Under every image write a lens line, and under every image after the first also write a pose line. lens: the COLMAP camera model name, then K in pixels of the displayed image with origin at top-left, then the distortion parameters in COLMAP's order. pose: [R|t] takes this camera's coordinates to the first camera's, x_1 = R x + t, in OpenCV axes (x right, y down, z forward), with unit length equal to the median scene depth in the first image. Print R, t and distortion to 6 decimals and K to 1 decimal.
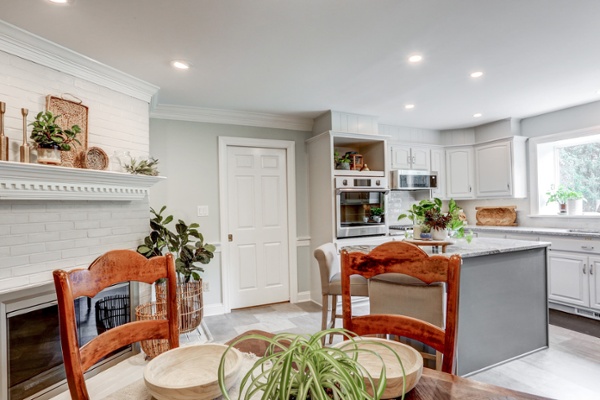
lens RADIAL K [[333.9, 0, 295.5], [0, 333.9, 203.5], [0, 0, 1]] dist [-0.068914, 0.034463]
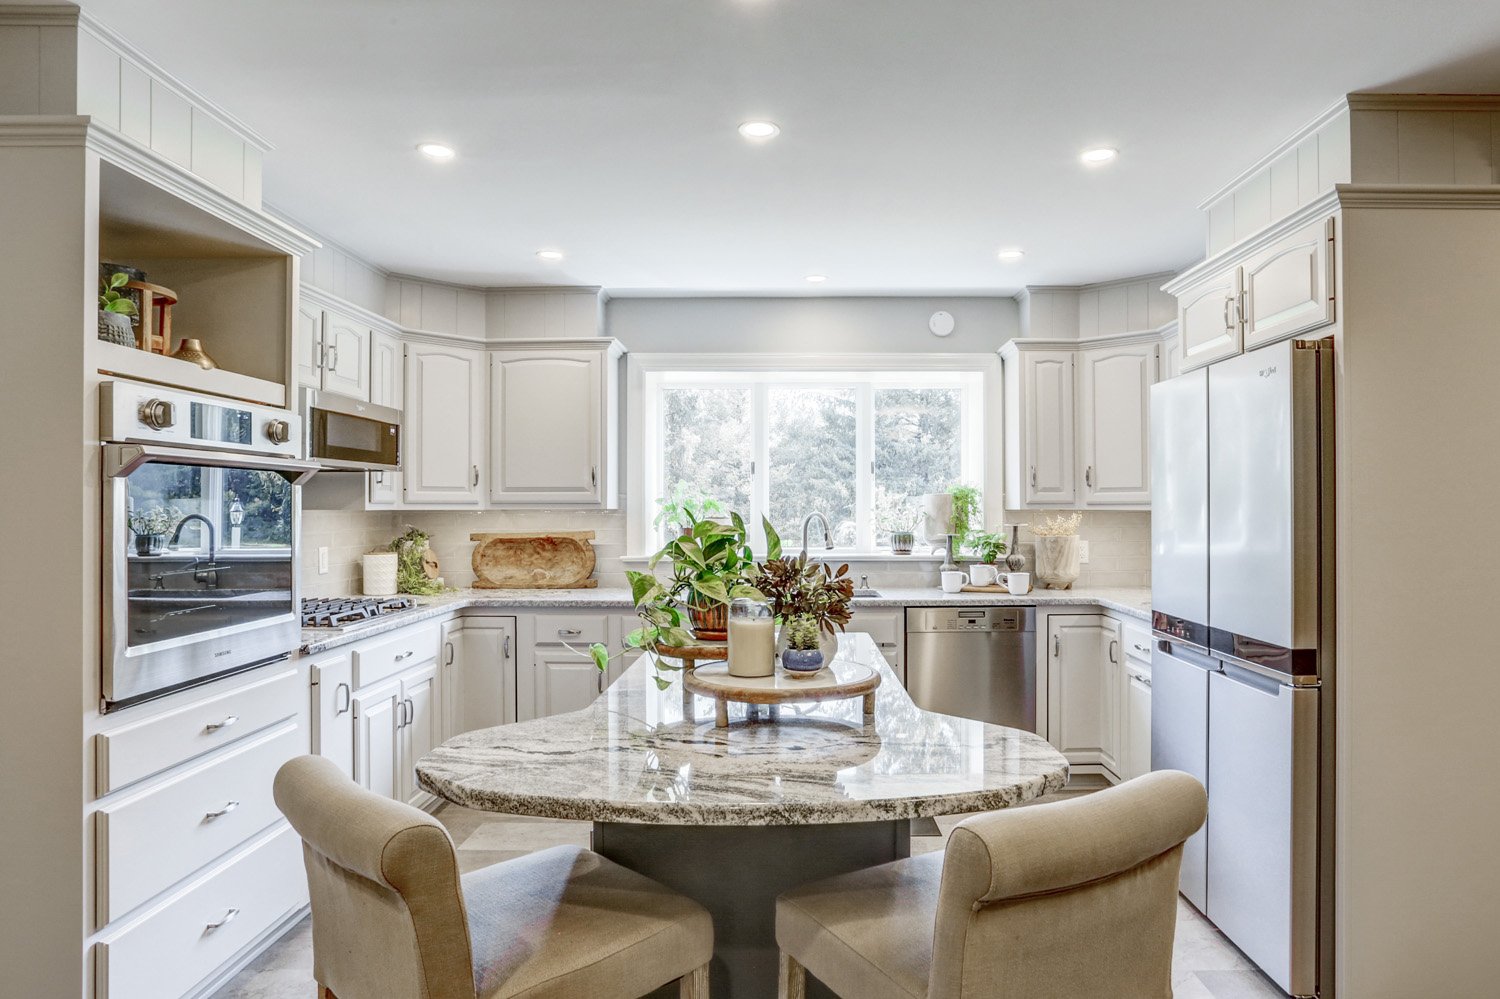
lens RADIAL K [[909.9, 0, 792.6], [0, 909.9, 500.8], [0, 0, 1]] dist [-0.073323, 0.058747]
pose [[0.421895, 0.030687, 0.906125, -0.159464], [-0.017101, 0.999519, -0.025888, -0.004930], [-0.906484, -0.004574, 0.422216, 0.422847]]
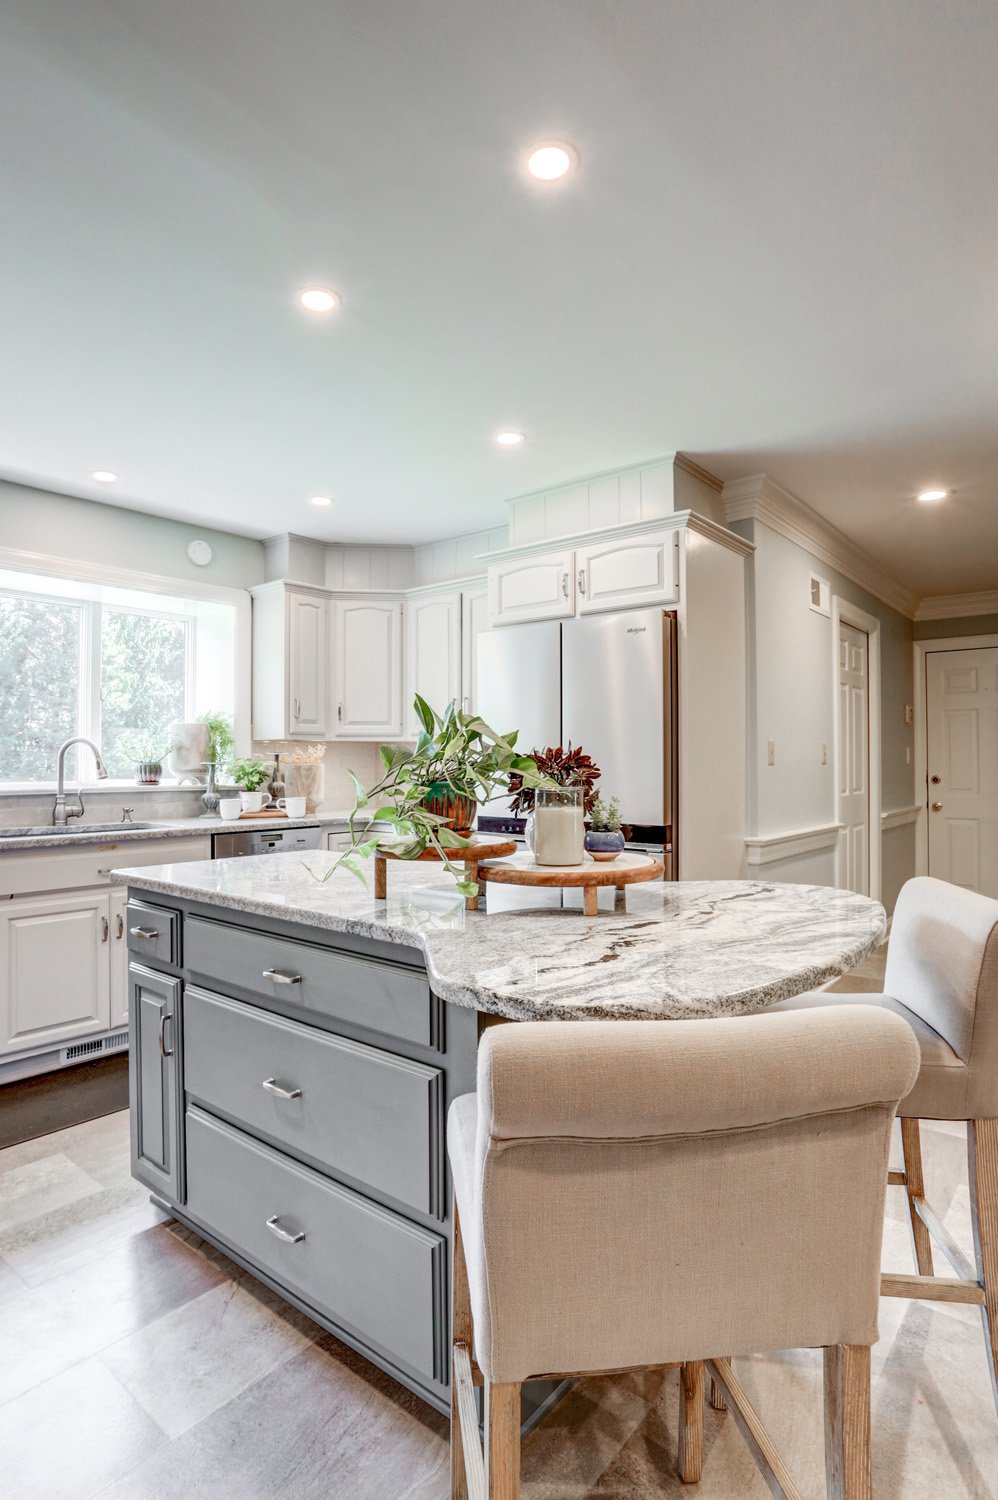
lens RADIAL K [[807.9, 0, 499.0], [0, 807.9, 750.0], [0, 0, 1]] dist [-0.071735, 0.039859]
pose [[-0.413169, 0.038940, 0.909821, -0.112832], [0.003634, 0.999148, -0.041113, 0.029930], [-0.910647, -0.013681, -0.412959, 0.808937]]
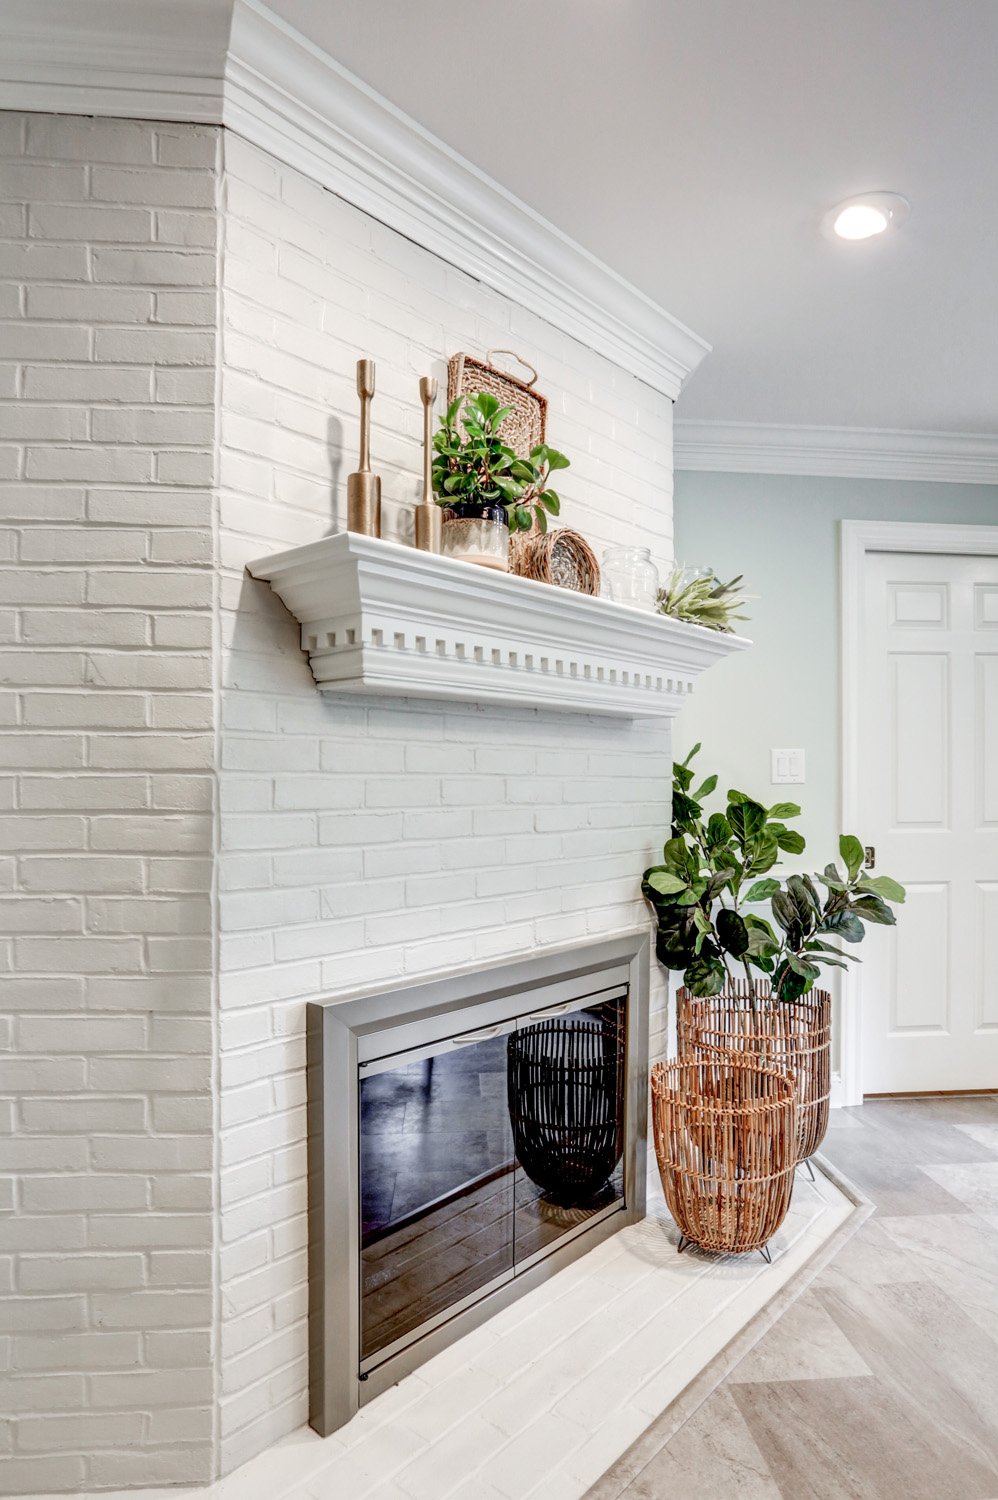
lens RADIAL K [[909.9, 0, 491.3], [0, 909.9, 788.7], [0, 0, 1]] dist [-0.073323, 0.058747]
pose [[0.938872, 0.031200, -0.342851, -0.237233], [-0.023679, 0.999379, 0.026102, 0.026729], [0.343452, -0.016388, 0.939027, 0.118374]]
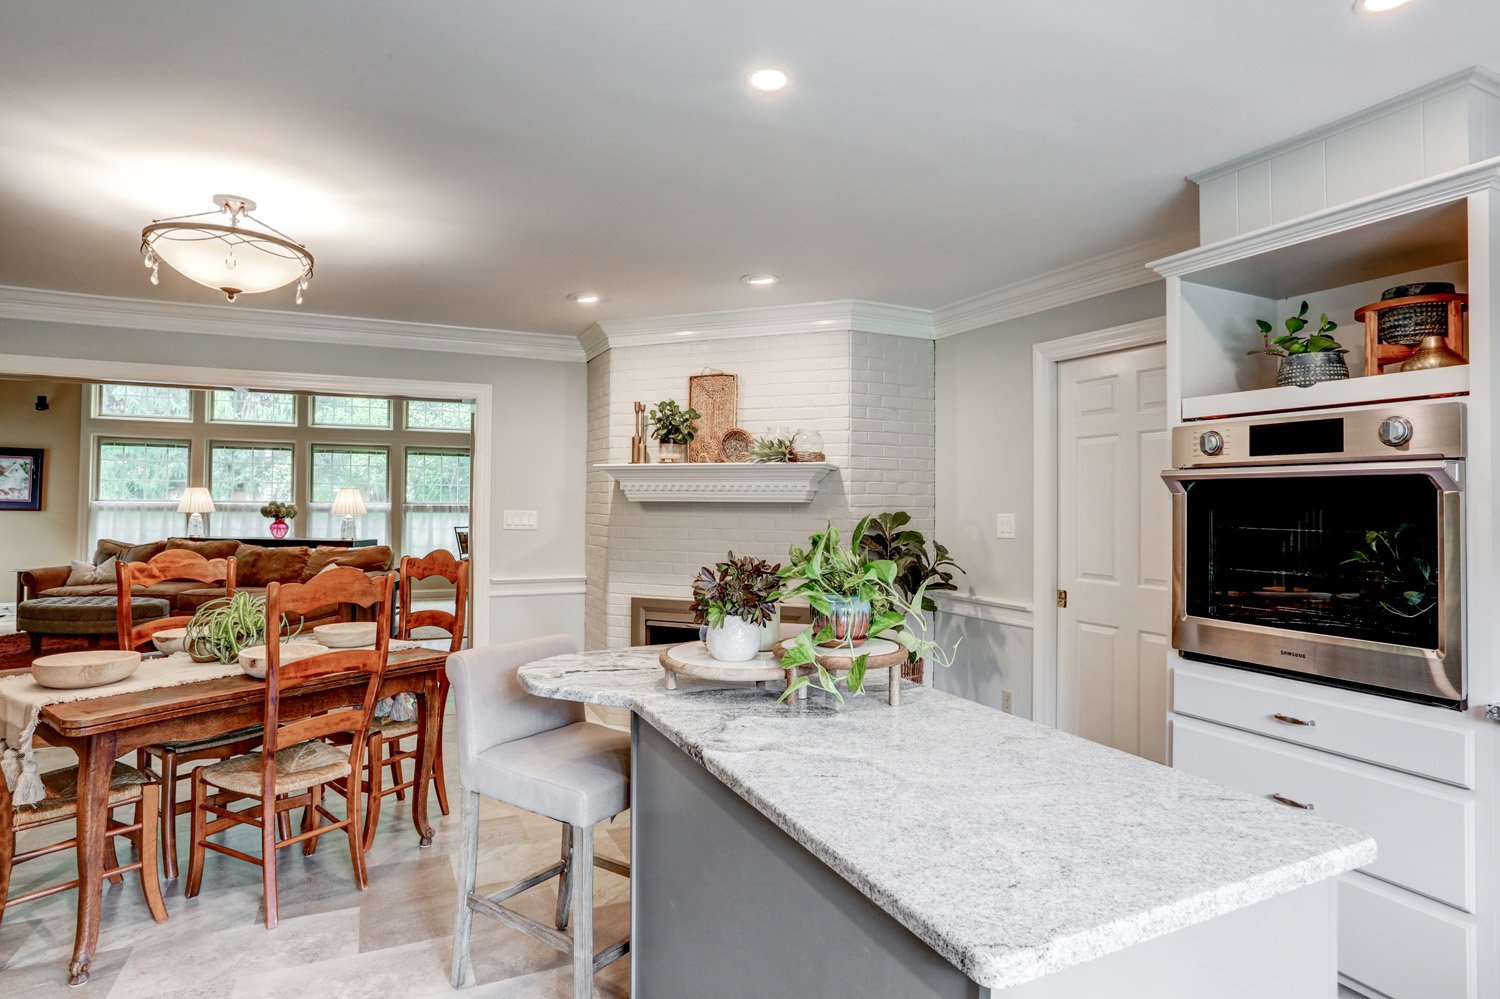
lens RADIAL K [[807.9, 0, 741.8], [0, 807.9, 486.9], [0, 0, 1]] dist [-0.071735, 0.039859]
pose [[0.000912, 0.005011, -0.999987, 0.727883], [0.000440, 0.999987, 0.005011, -0.032146], [0.999999, -0.000445, 0.000910, 0.621435]]
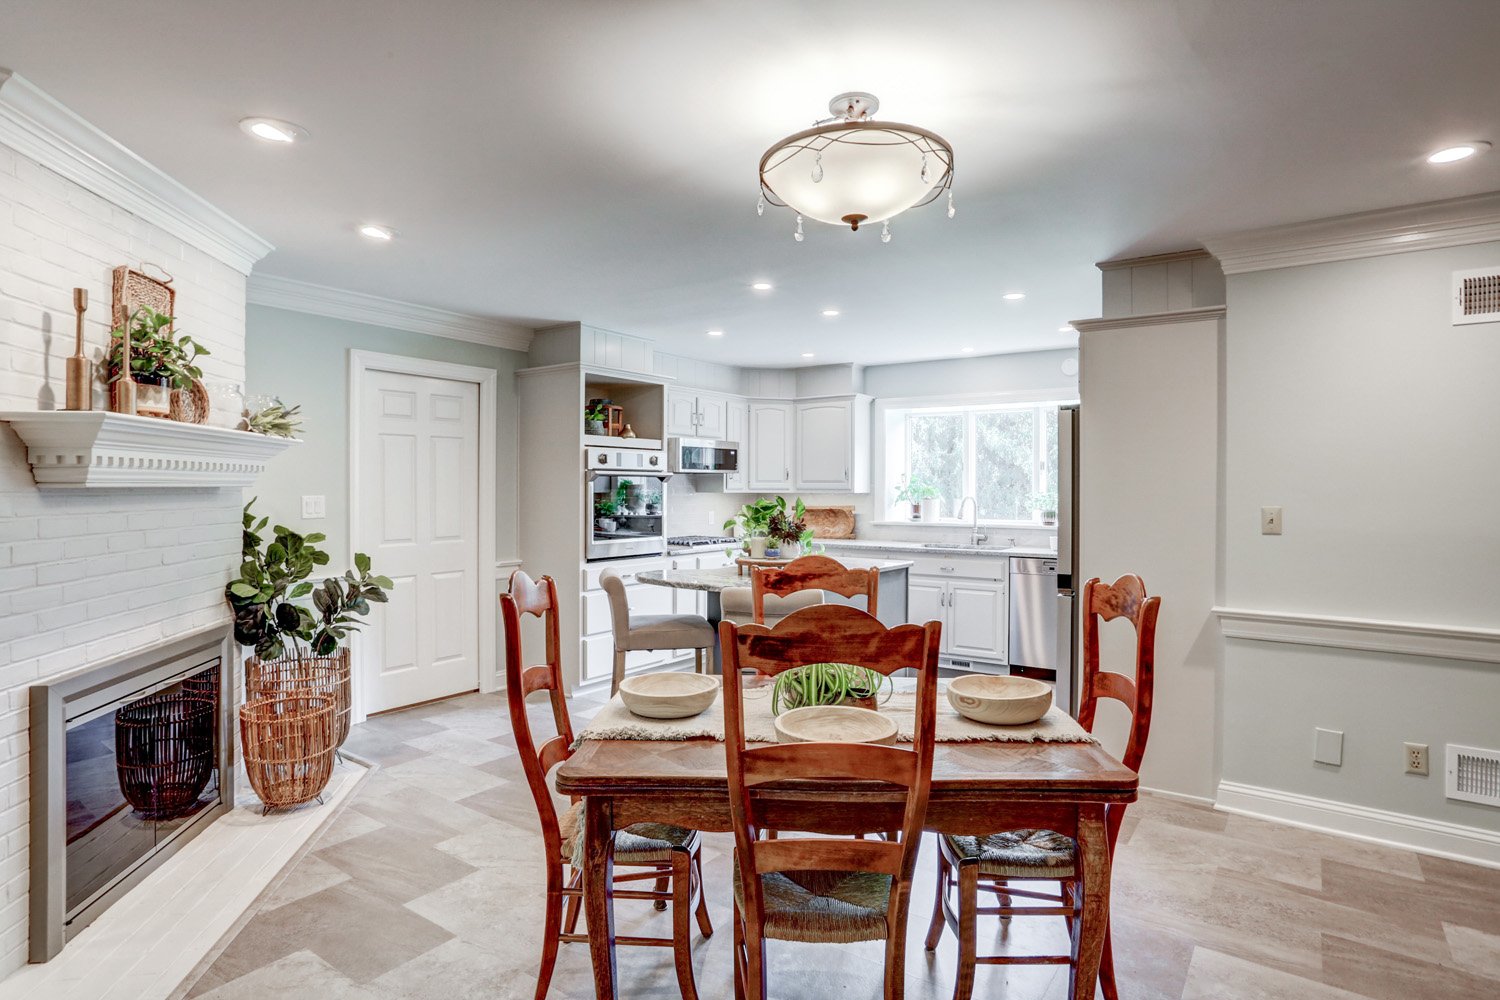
lens RADIAL K [[807.9, 0, 741.8], [0, 807.9, 487.4], [0, 0, 1]] dist [-0.071735, 0.039859]
pose [[0.870977, 0.027560, 0.490550, -0.287293], [-0.029184, 0.999565, -0.004341, -0.016751], [-0.490456, -0.010535, 0.871402, -0.250163]]
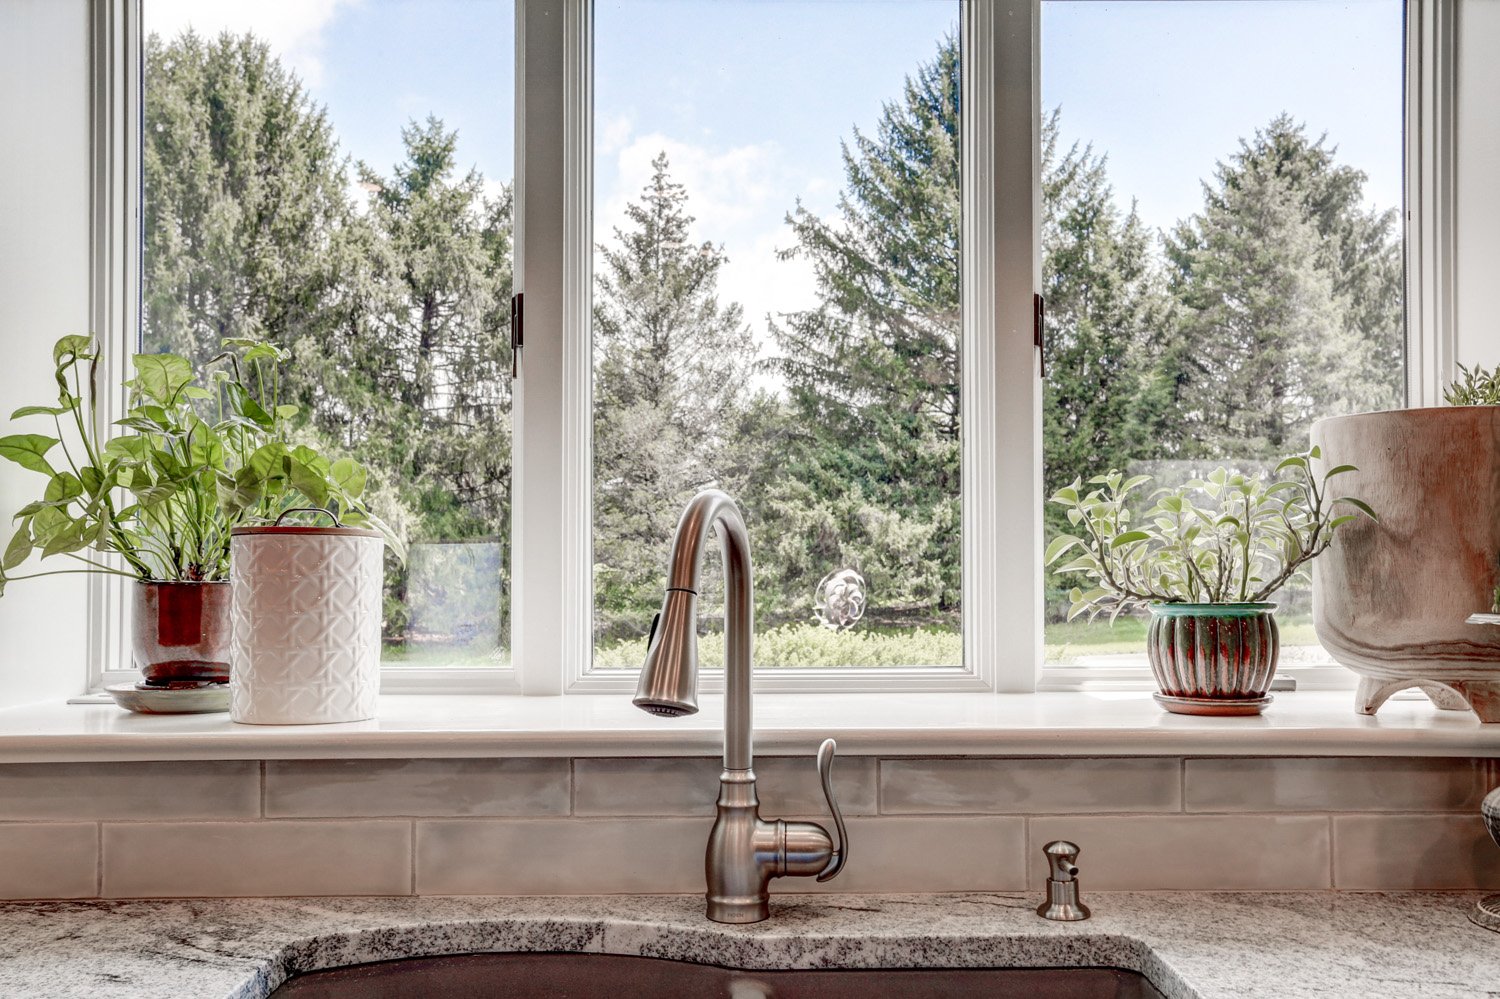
lens RADIAL K [[1397.1, 0, 743.9], [0, 1397.1, 507.2], [0, 0, 1]] dist [0.028513, -0.002994]
pose [[0.423469, 0.052750, 0.904373, 0.587345], [-0.017647, 0.998594, -0.049983, -0.001839], [-0.905739, 0.005207, 0.423805, 0.749913]]
